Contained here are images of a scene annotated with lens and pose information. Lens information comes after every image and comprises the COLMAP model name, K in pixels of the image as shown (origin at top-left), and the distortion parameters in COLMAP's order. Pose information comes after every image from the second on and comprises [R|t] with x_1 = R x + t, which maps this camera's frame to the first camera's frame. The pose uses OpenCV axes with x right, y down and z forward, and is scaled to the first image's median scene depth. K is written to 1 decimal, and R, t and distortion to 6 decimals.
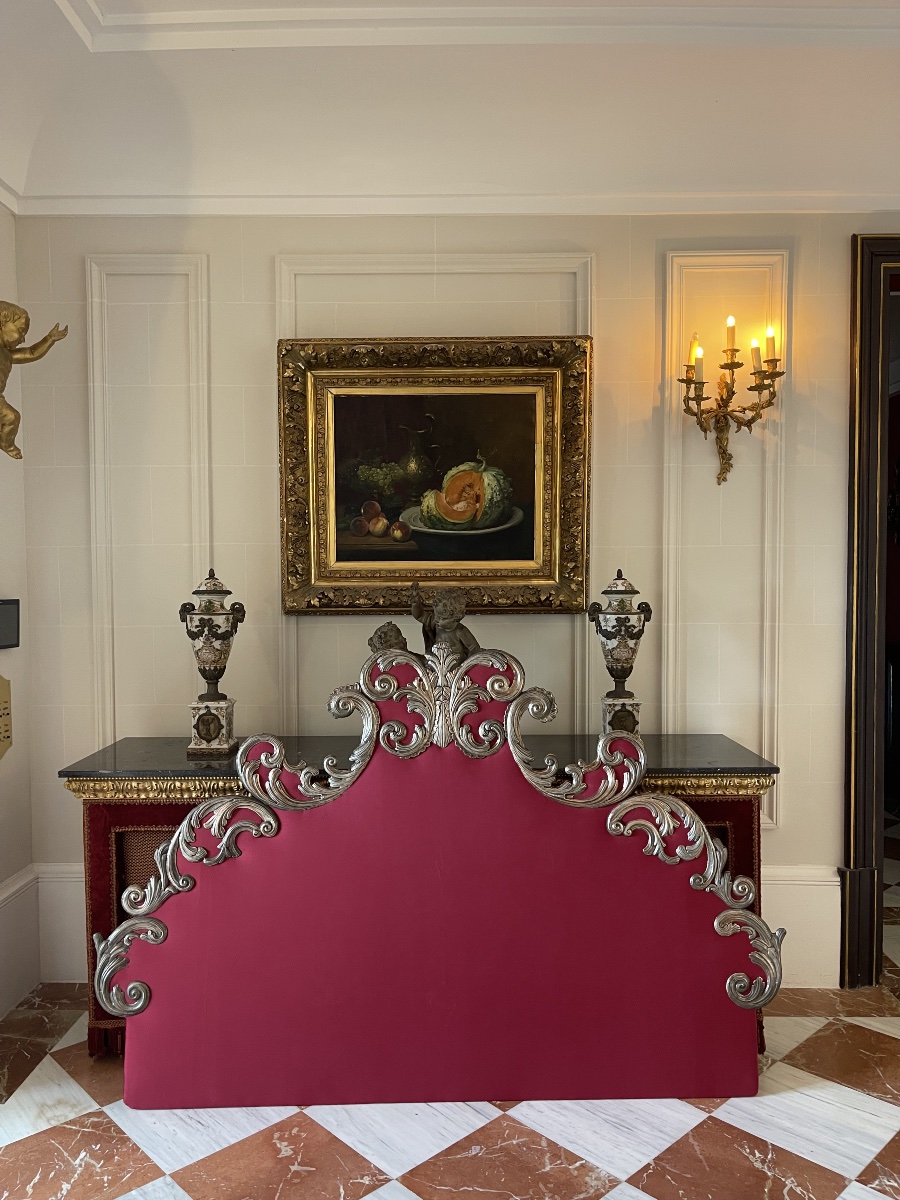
lens RADIAL K [[912.8, 0, 449.9], [0, 912.8, 598.7], [0, 0, 1]] dist [0.060024, -0.087742]
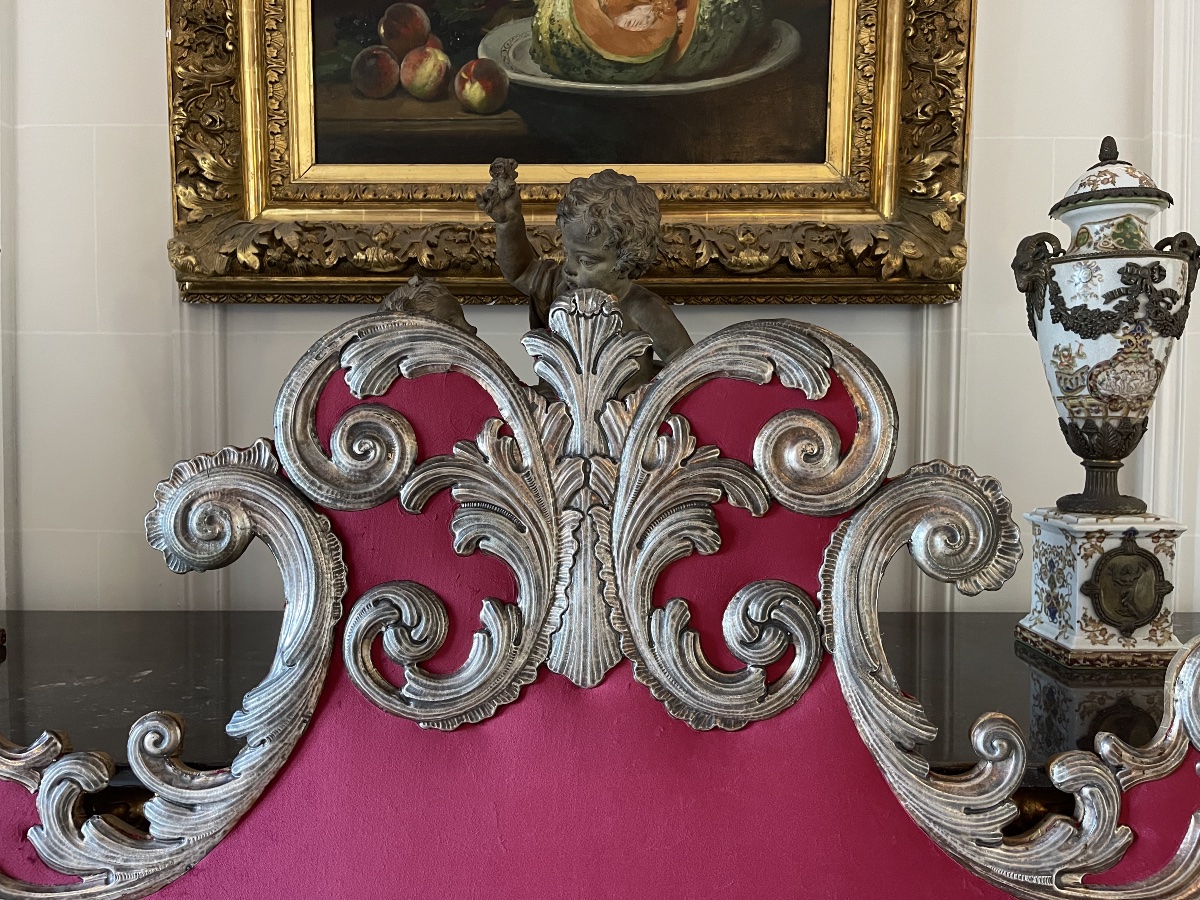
lens RADIAL K [[912.8, 0, 597.9], [0, 912.8, 447.6], [0, 0, 1]] dist [0.060024, -0.087742]
pose [[0.999956, 0.008290, 0.004410, -0.006124], [-0.008334, 0.999916, 0.009927, 0.091566], [-0.004327, -0.009964, 0.999941, 0.736808]]
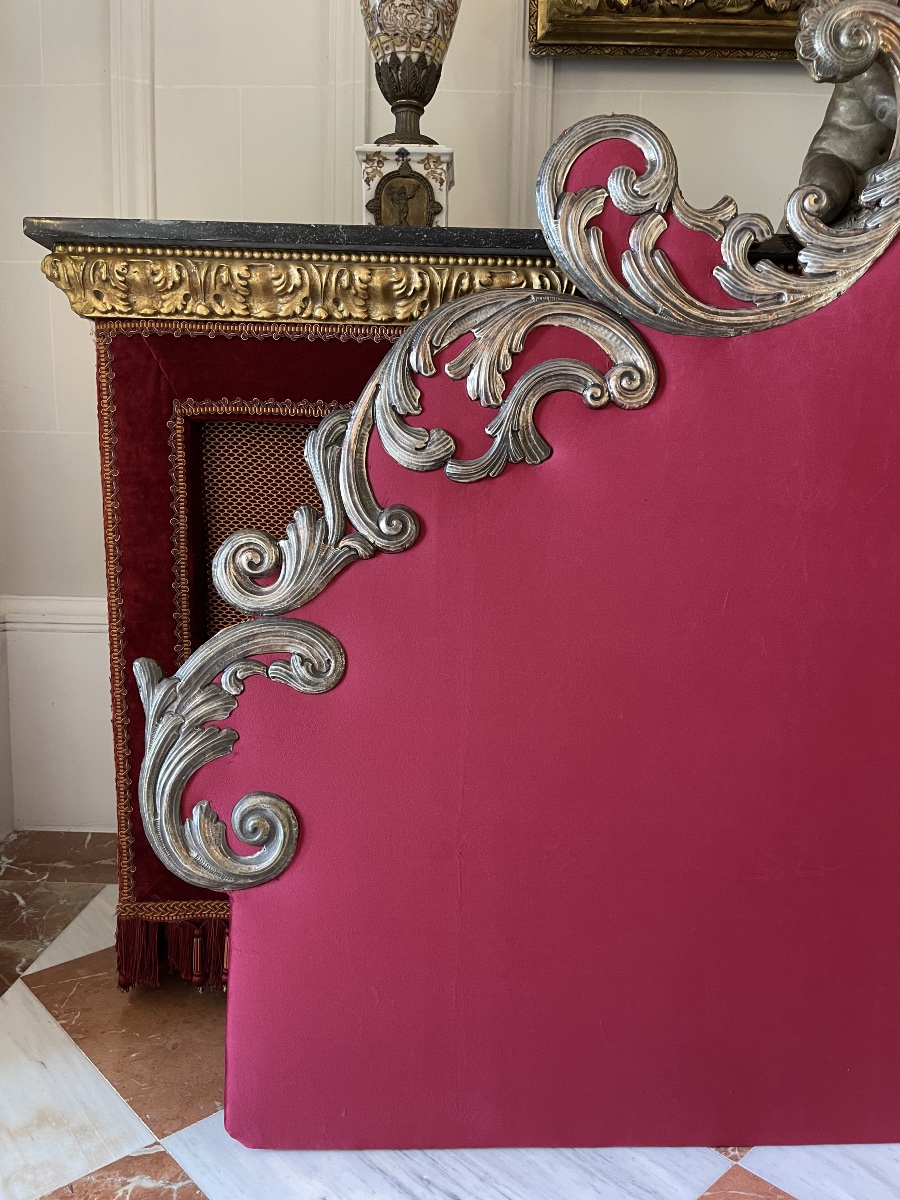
lens RADIAL K [[912.8, 0, 454.1], [0, 912.8, 602.7], [0, 0, 1]] dist [0.060024, -0.087742]
pose [[0.999674, 0.025514, 0.000901, -0.259392], [-0.025483, 0.995063, 0.095915, 0.297350], [0.001550, -0.095907, 0.995389, 0.638577]]
